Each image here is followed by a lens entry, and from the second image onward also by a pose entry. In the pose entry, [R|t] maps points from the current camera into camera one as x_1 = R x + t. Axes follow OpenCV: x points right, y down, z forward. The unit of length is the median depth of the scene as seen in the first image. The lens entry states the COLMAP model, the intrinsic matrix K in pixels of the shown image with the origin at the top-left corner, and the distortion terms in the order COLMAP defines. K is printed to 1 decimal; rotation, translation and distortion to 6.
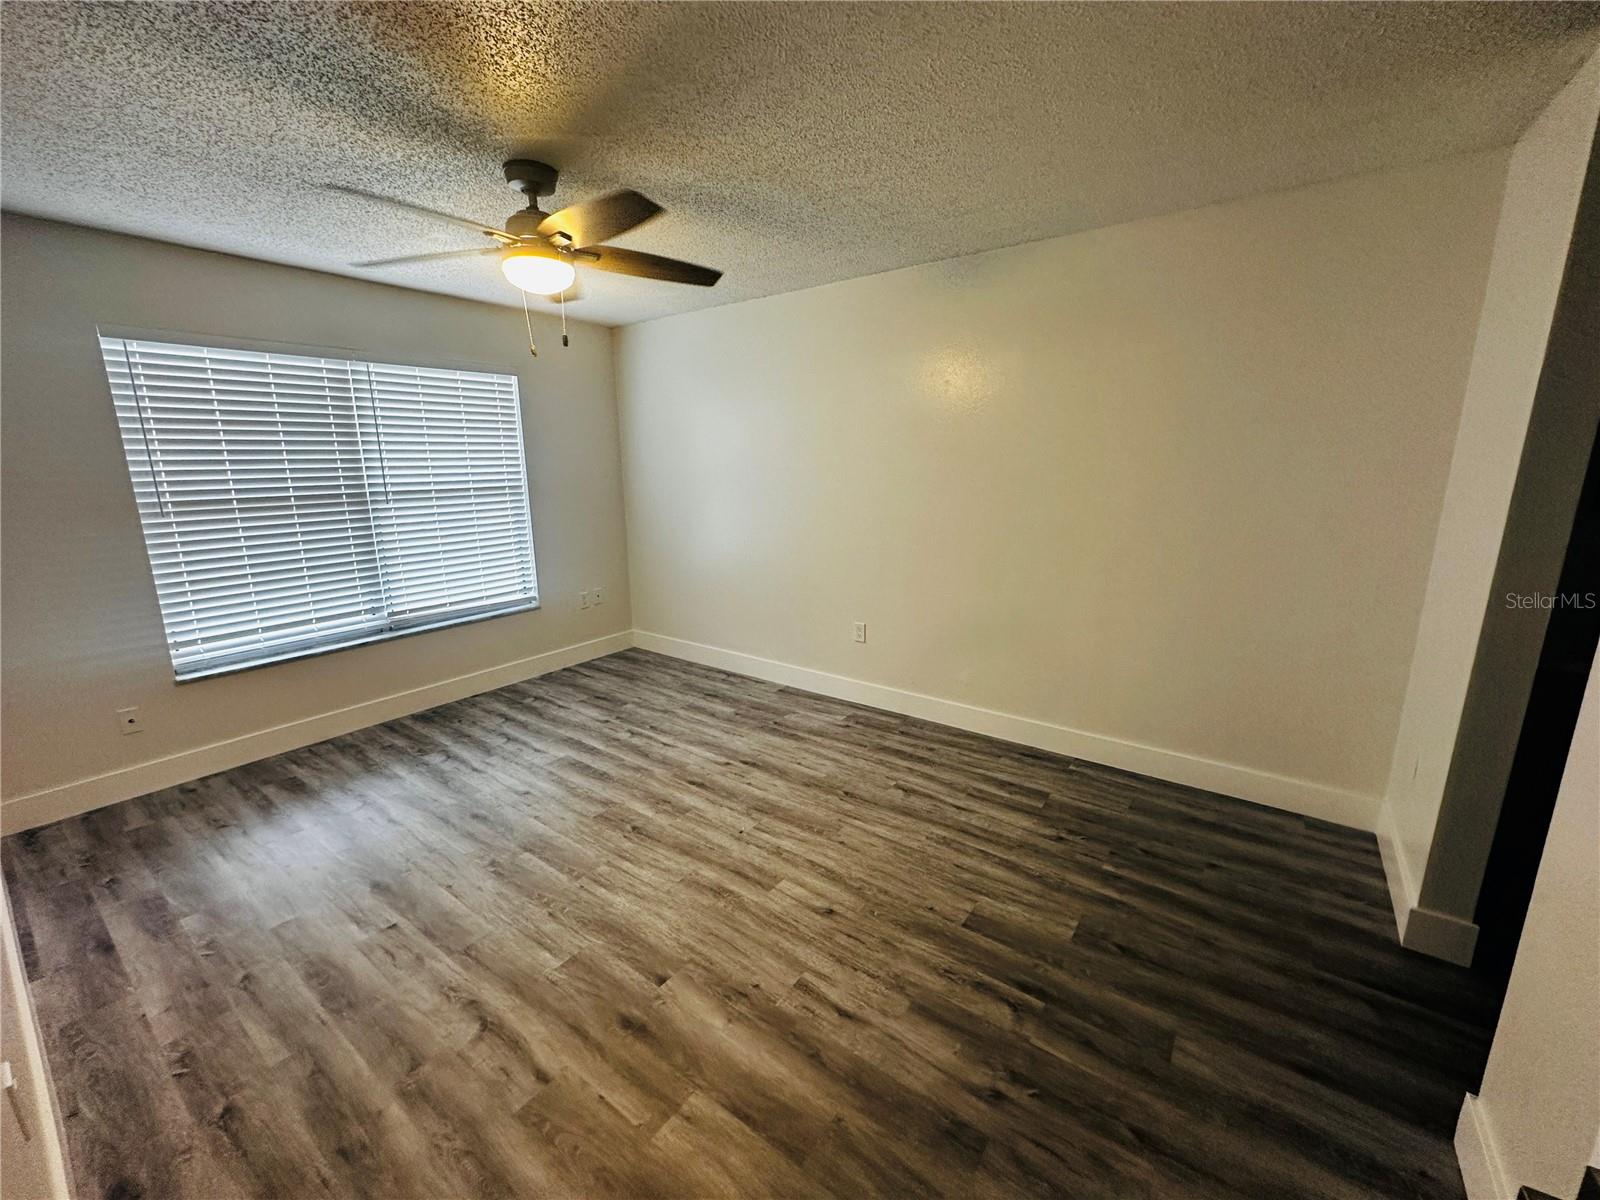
lens RADIAL K [[638.7, 0, 801.8], [0, 638.7, 599.6], [0, 0, 1]] dist [-0.006034, 0.000389]
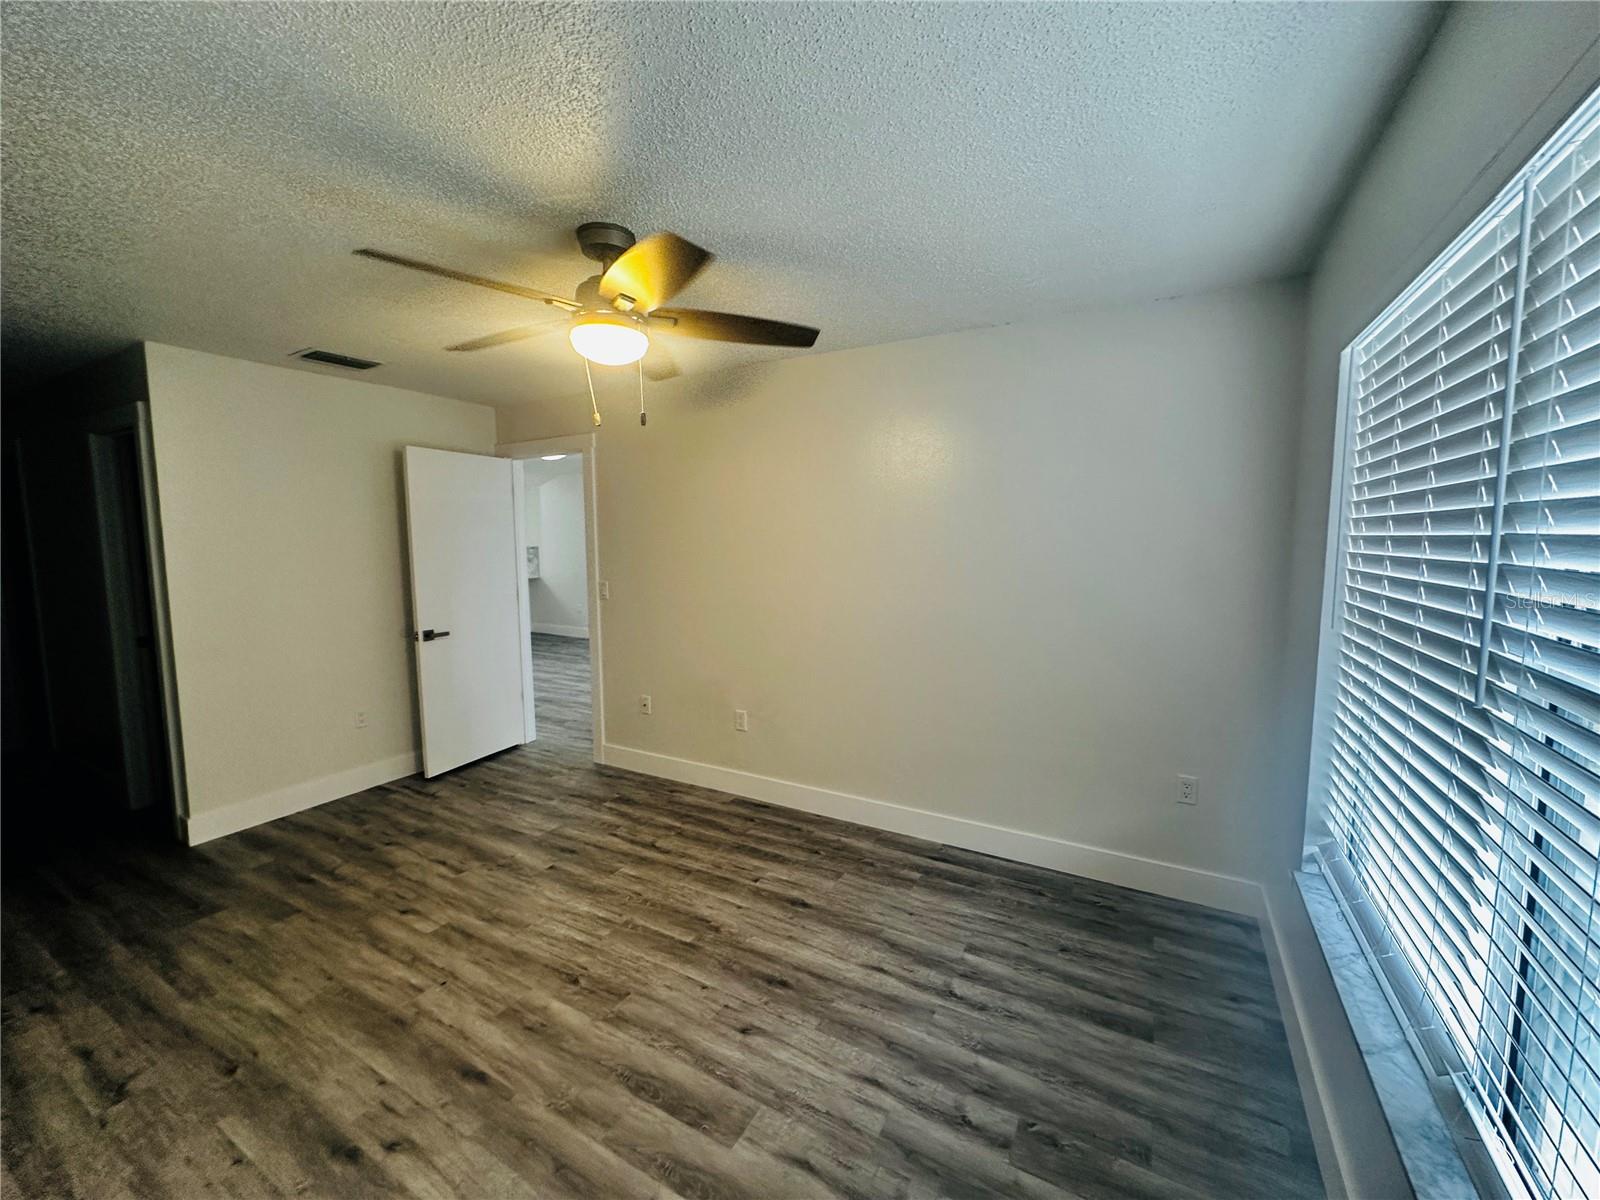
lens RADIAL K [[638.7, 0, 801.8], [0, 638.7, 599.6], [0, 0, 1]] dist [-0.006034, 0.000389]
pose [[-0.992497, 0.025393, -0.119603, -0.516051], [-0.013152, 0.950347, 0.310913, -0.415186], [0.121559, 0.310153, -0.942883, 1.832946]]
